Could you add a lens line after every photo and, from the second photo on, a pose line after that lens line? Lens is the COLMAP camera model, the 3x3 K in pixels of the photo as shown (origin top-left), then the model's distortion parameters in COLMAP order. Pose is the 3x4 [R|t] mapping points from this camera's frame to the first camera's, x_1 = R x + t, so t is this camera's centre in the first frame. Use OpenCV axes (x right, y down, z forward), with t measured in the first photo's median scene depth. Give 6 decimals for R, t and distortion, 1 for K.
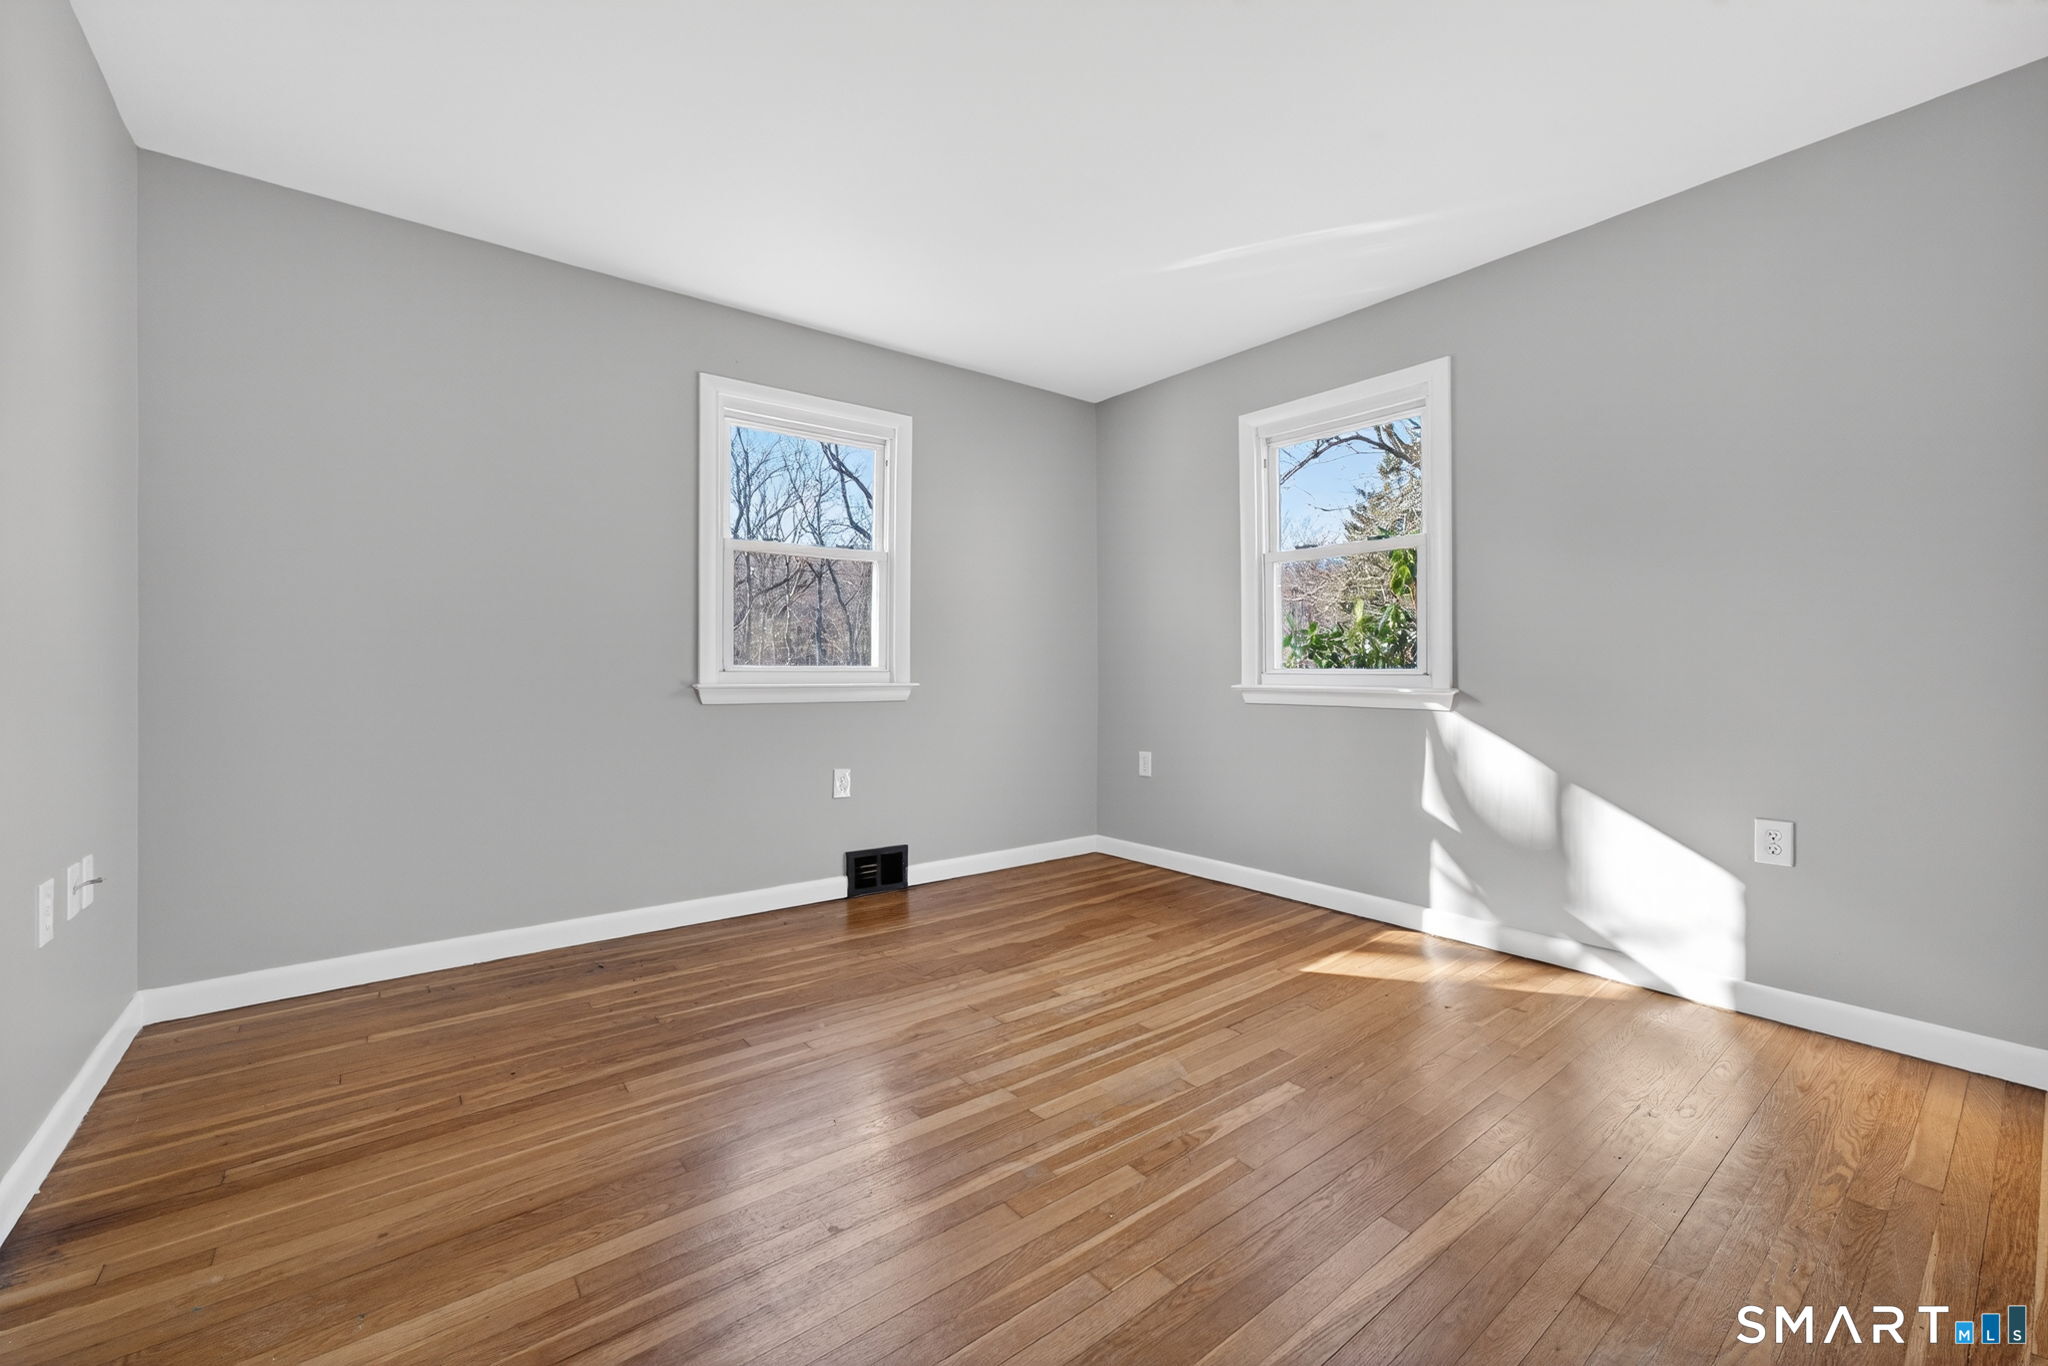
lens RADIAL K [[829.7, 0, 1024.7], [0, 829.7, 657.0], [0, 0, 1]] dist [-0.000973, -0.000023]
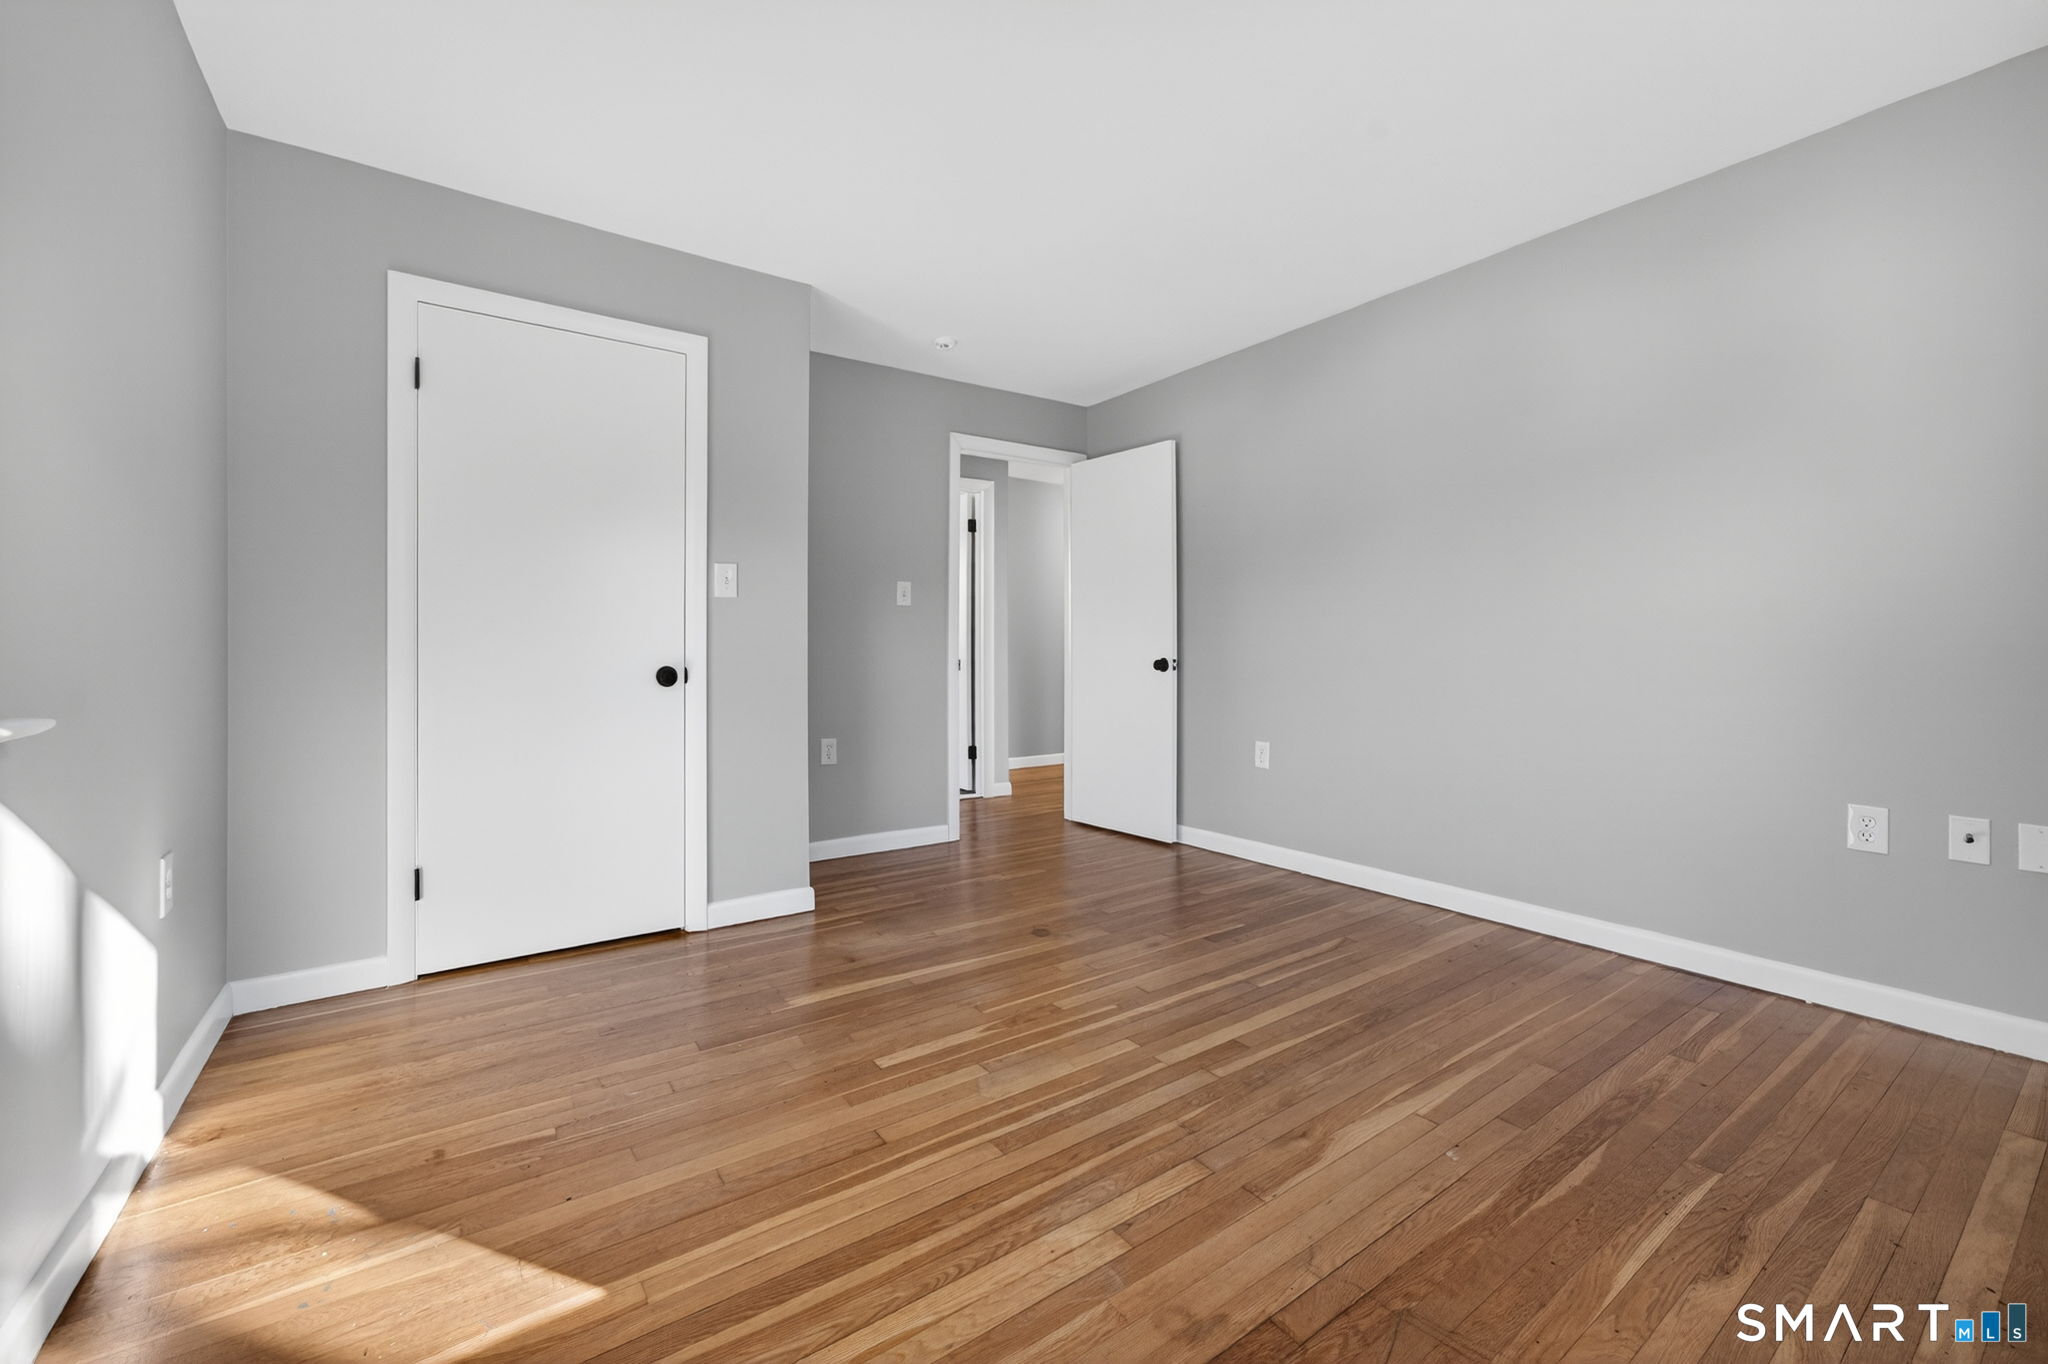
lens RADIAL K [[843.2, 0, 1027.7], [0, 843.2, 647.6], [0, 0, 1]] dist [-0.039493, 0.000002]
pose [[-0.998712, 0.005436, 0.050454, 0.069580], [0.004682, 0.999876, -0.015043, 0.018532], [-0.050530, -0.014788, -0.998613, 1.526116]]
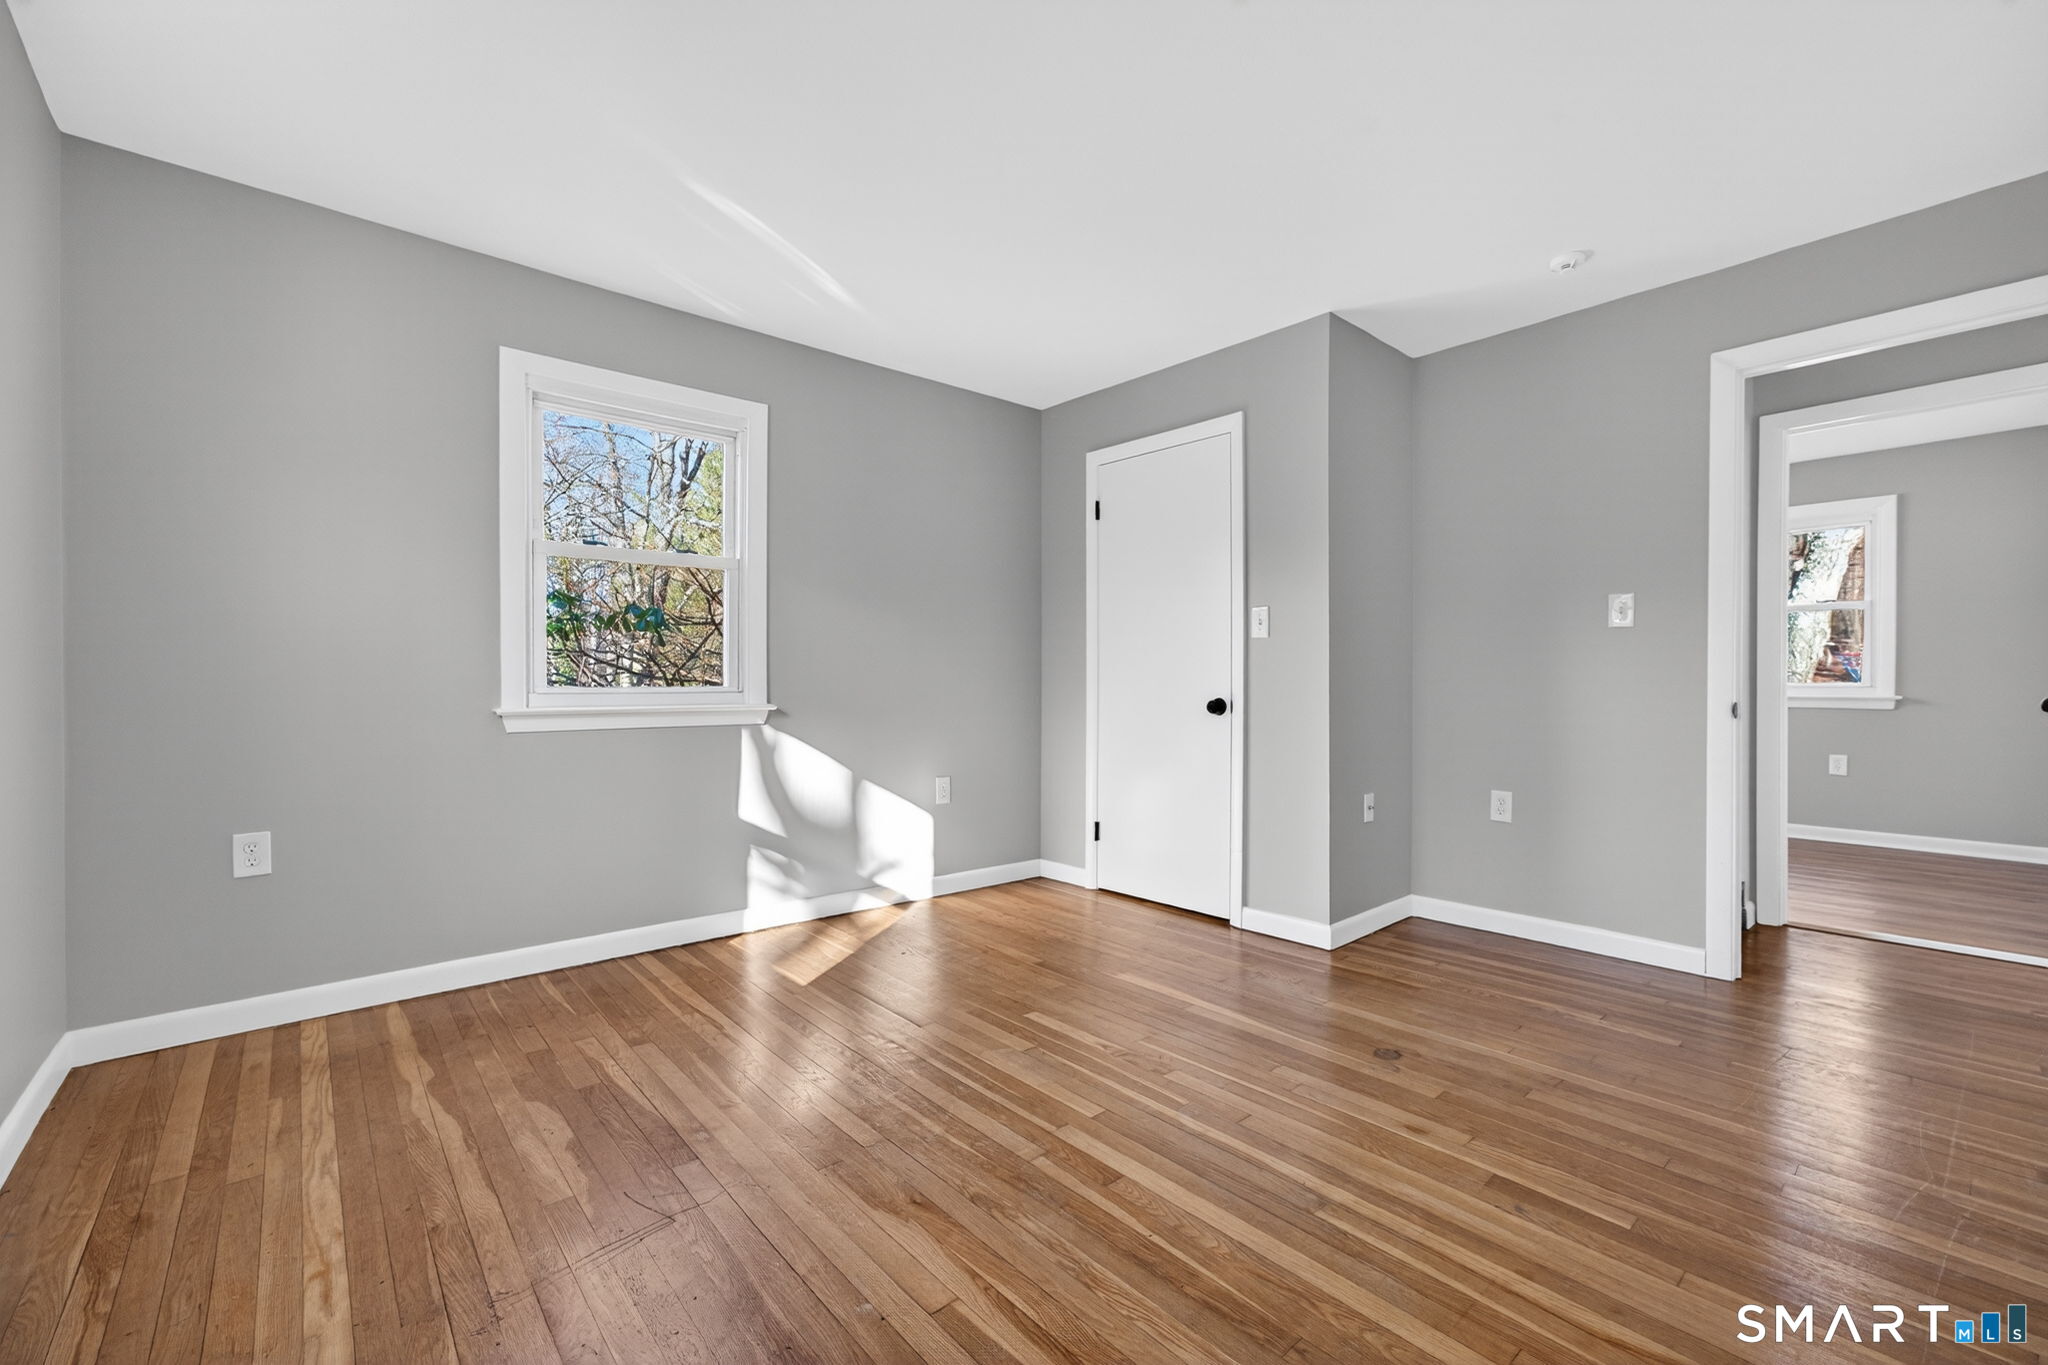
lens RADIAL K [[850.6, 0, 1024.0], [0, 850.6, 682.5], [0, 0, 1]] dist [0.000312, -0.000280]
pose [[-0.044865, 0.004331, 0.998984, -0.745688], [-0.014270, 0.999886, -0.004976, 0.010034], [-0.998891, -0.014479, -0.044798, 0.812759]]
